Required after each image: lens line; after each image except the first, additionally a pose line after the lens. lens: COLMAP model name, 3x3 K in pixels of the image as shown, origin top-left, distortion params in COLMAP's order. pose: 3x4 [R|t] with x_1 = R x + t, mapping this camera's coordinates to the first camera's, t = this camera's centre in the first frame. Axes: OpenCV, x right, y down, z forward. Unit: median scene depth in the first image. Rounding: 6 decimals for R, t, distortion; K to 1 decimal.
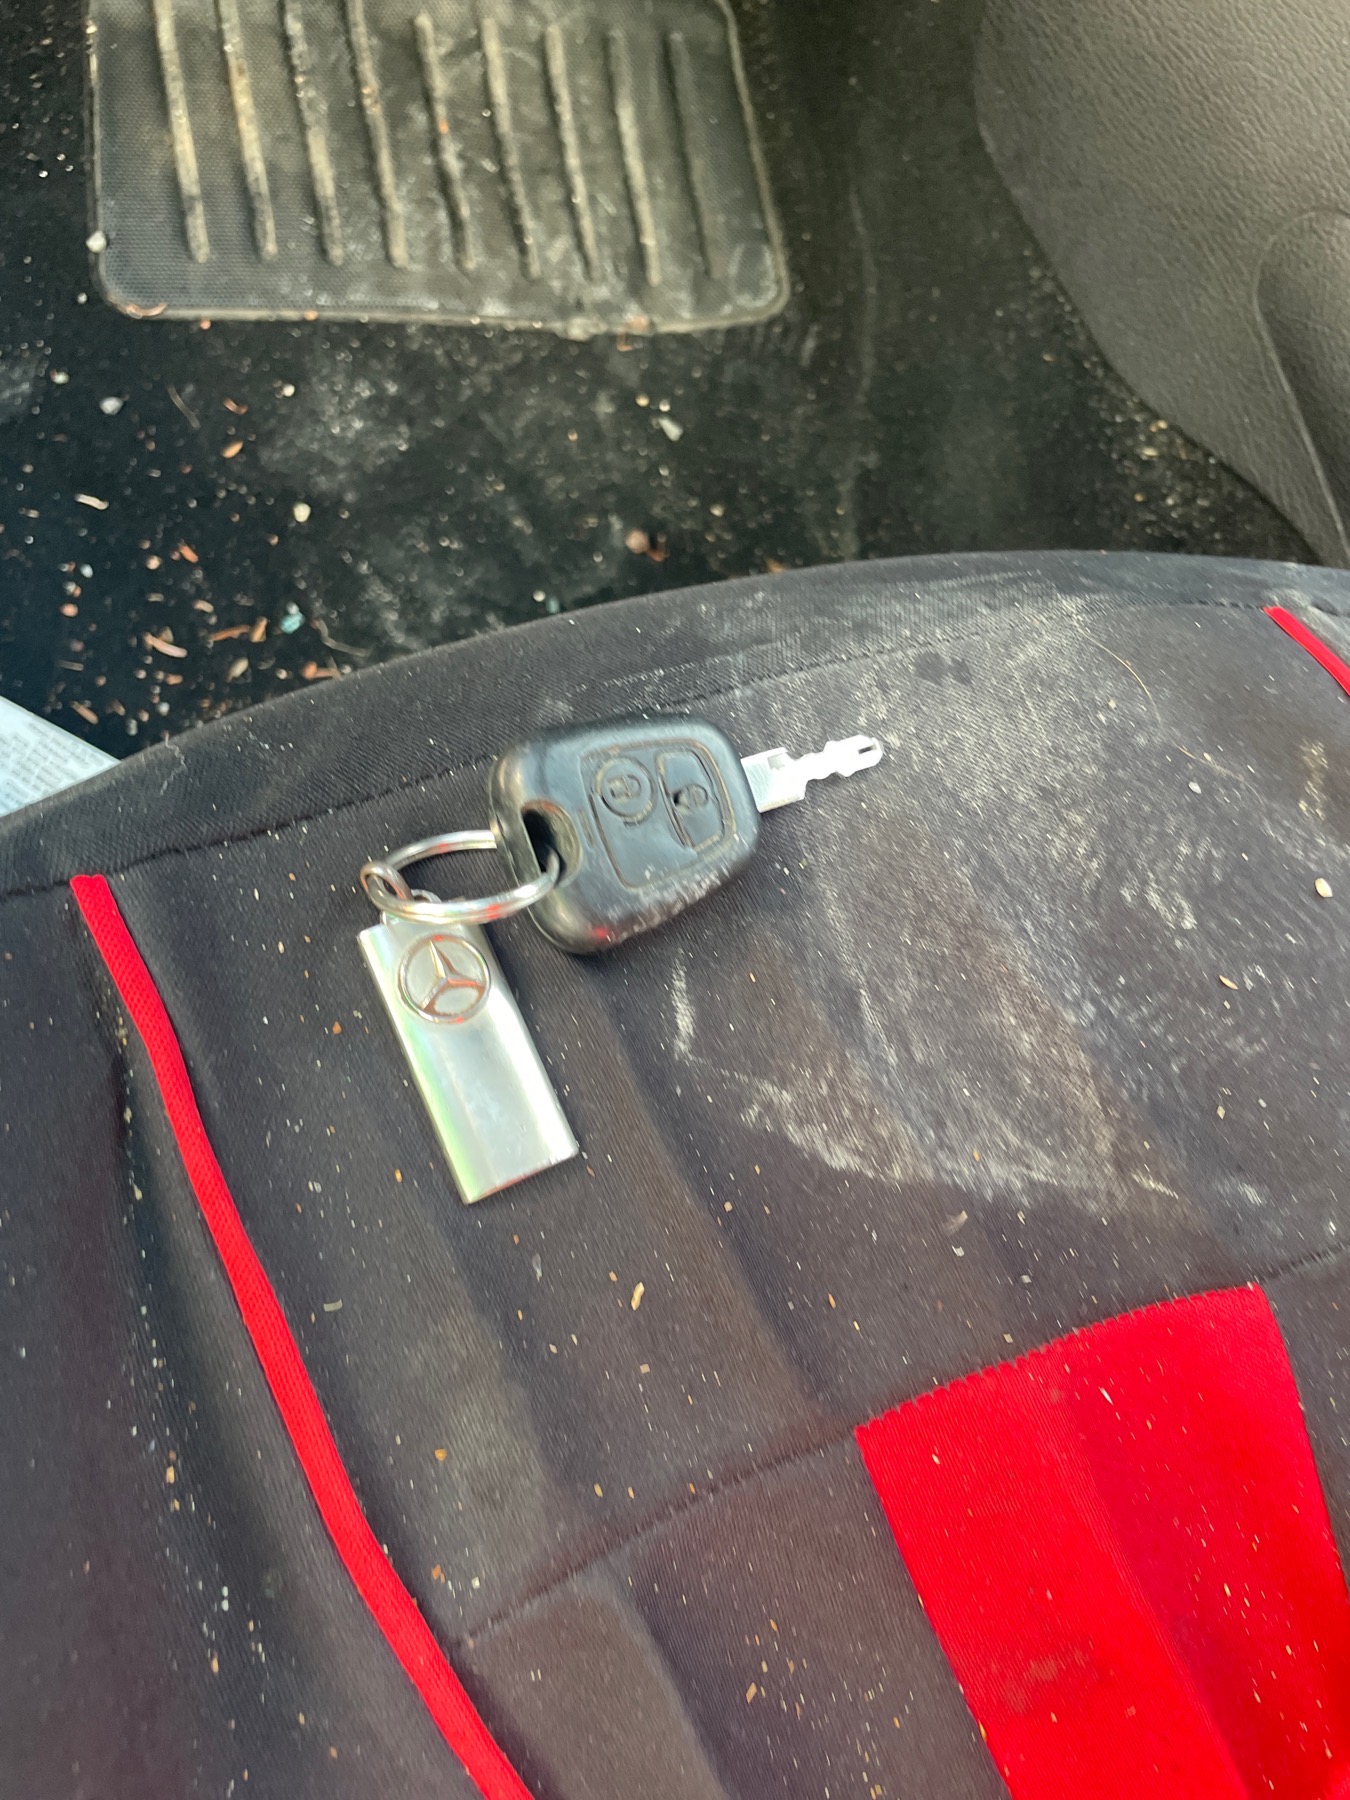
lens RADIAL K [[1365.6, 0, 667.0], [0, 1365.6, 868.1], [0, 0, 1]] dist [0.073434, -0.096370]
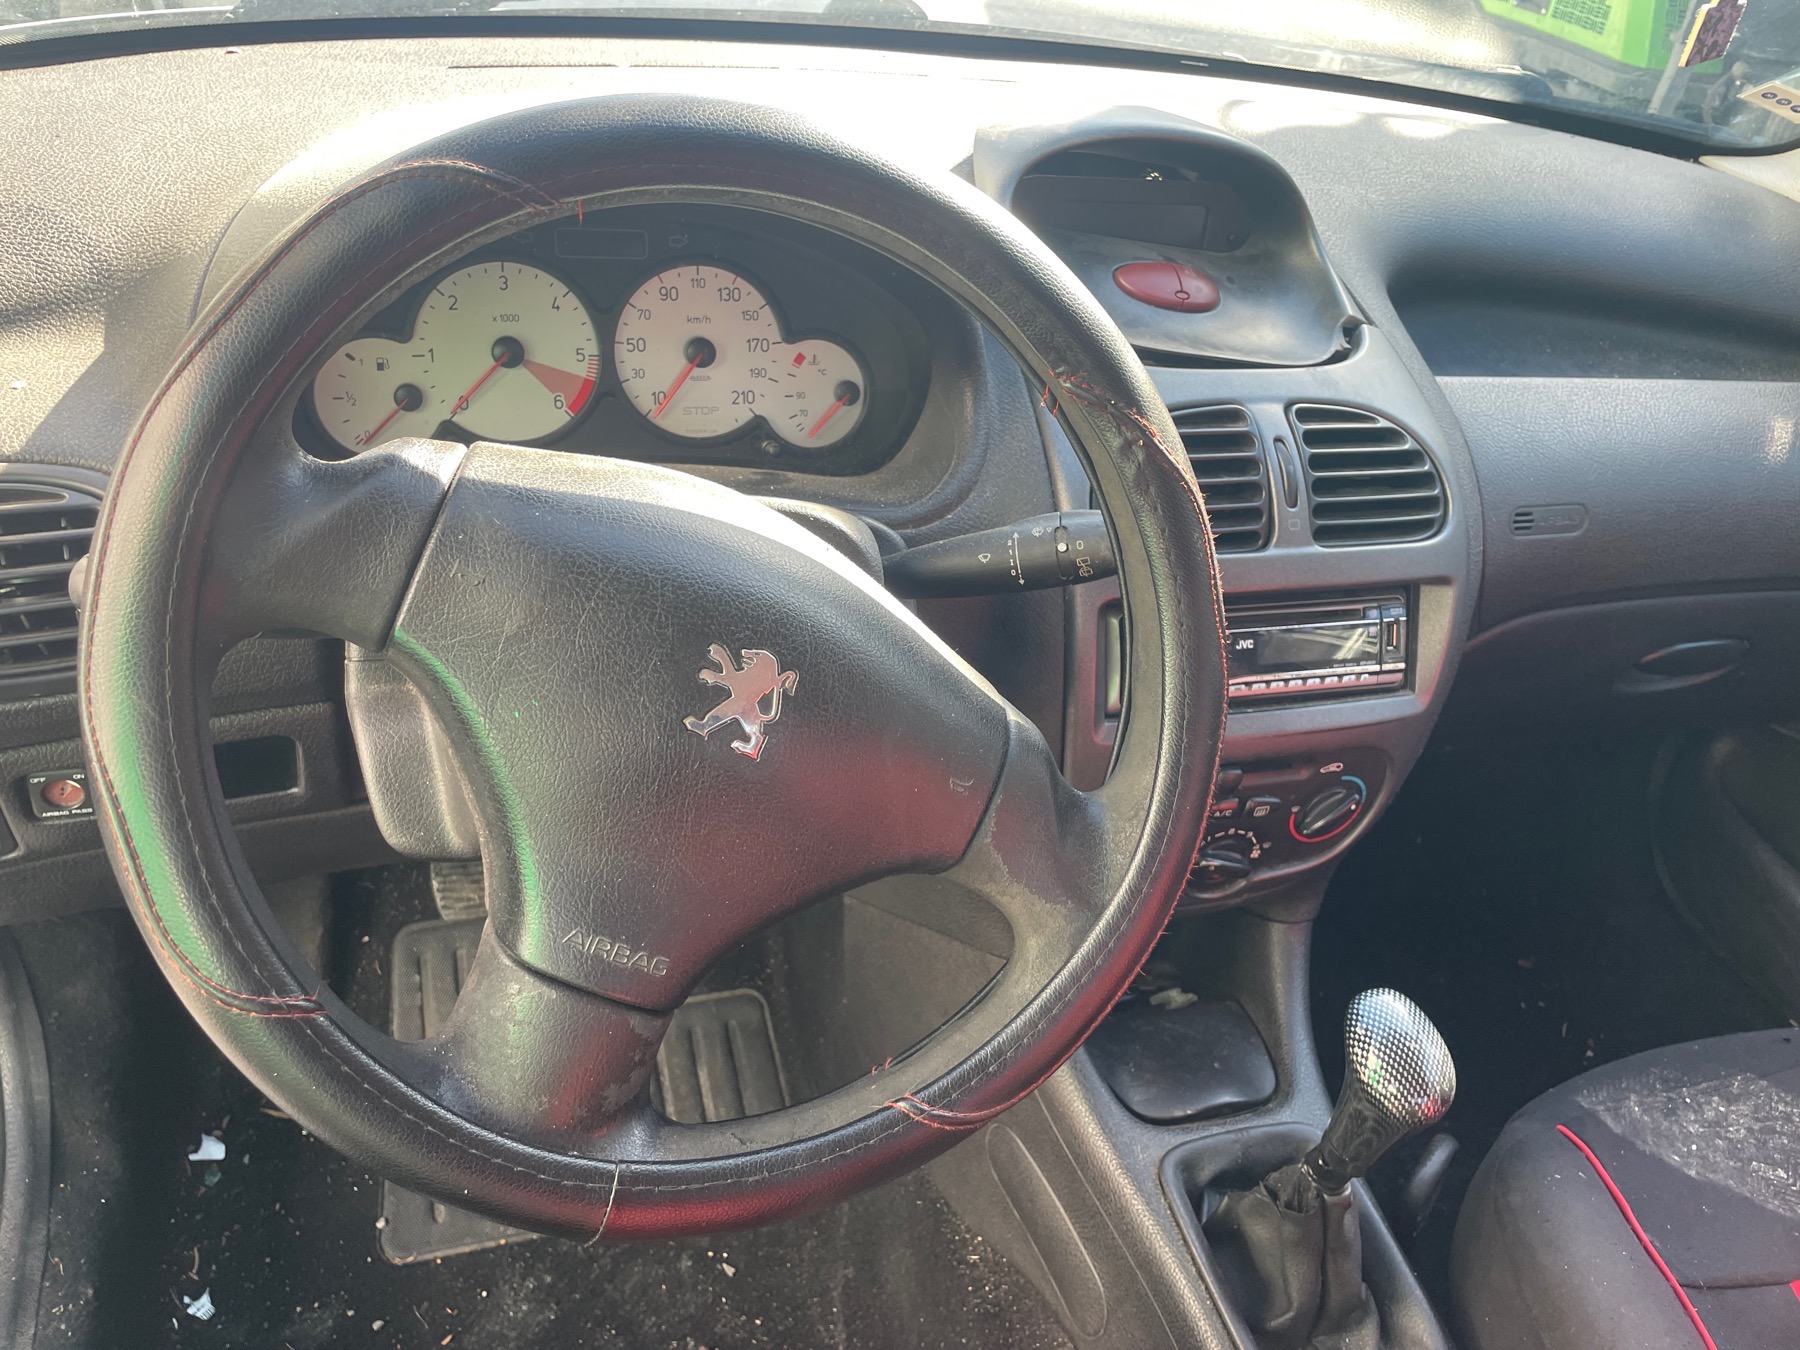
lens RADIAL K [[1365.6, 0, 898.4], [0, 1365.6, 664.4], [0, 0, 1]] dist [0.073434, -0.096370]
pose [[0.983167, -0.177824, -0.041965, 0.416078], [0.119367, 0.799036, -0.589315, 0.089609], [0.138326, 0.574386, 0.806812, -0.704318]]
